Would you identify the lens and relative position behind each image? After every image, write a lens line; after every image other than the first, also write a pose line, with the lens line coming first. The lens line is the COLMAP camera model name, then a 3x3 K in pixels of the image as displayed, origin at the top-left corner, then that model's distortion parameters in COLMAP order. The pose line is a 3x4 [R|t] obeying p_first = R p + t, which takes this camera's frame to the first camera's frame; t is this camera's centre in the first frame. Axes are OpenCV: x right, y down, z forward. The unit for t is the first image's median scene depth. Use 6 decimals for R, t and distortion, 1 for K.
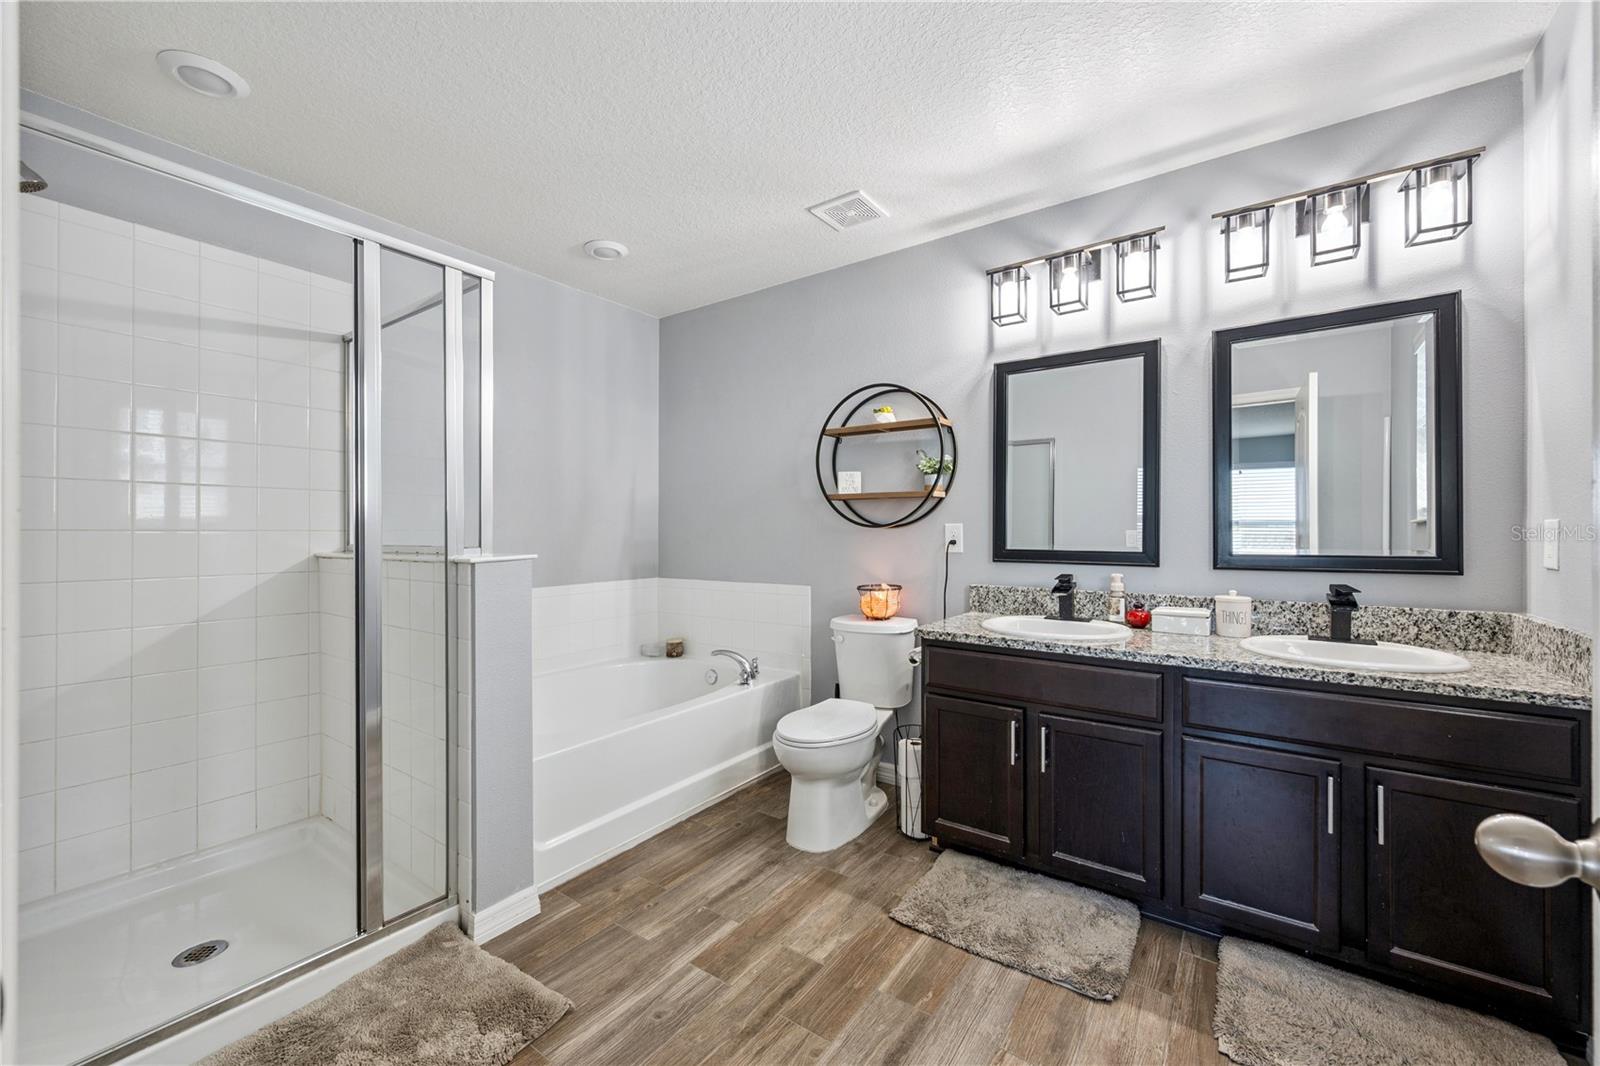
lens RADIAL K [[648.9, 0, 804.4], [0, 648.9, 526.2], [0, 0, 1]] dist [-0.002681, -0.000591]
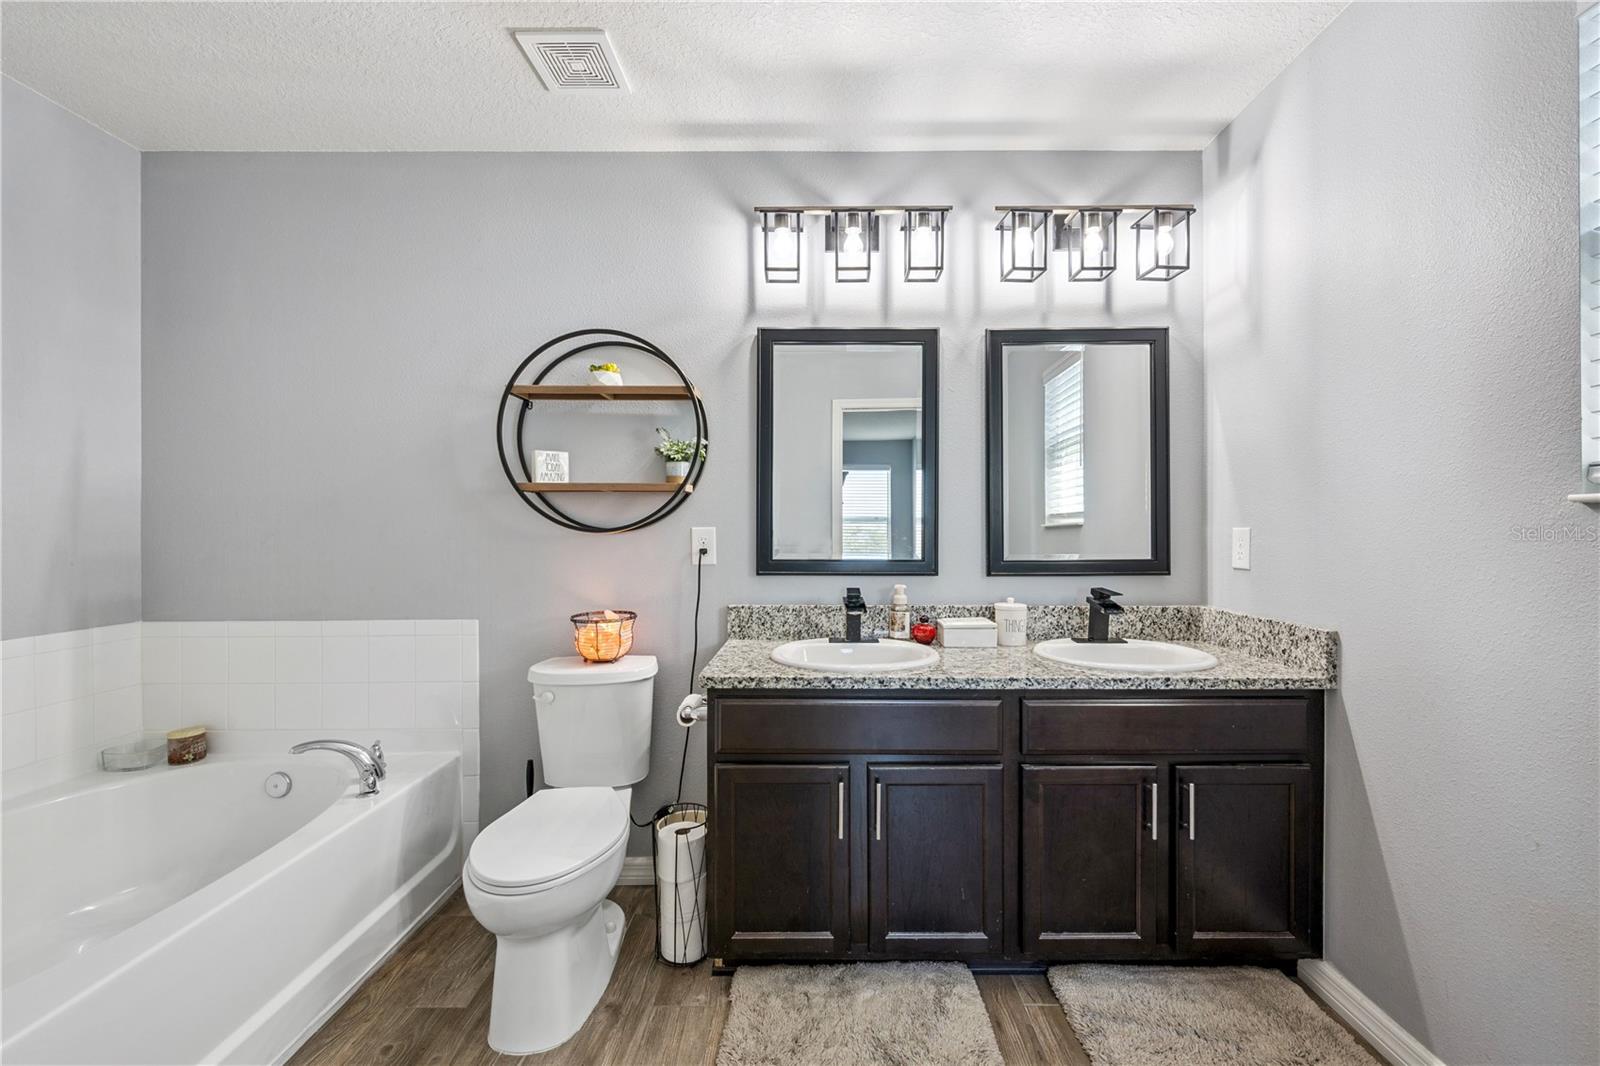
lens RADIAL K [[664.2, 0, 802.7], [0, 664.2, 531.3], [0, 0, 1]] dist [-0.000386, -0.001303]
pose [[0.807548, -0.001014, 0.589802, -0.169640], [-0.004781, 0.999954, 0.008264, -0.007468], [-0.589783, -0.009494, 0.807506, 0.351620]]
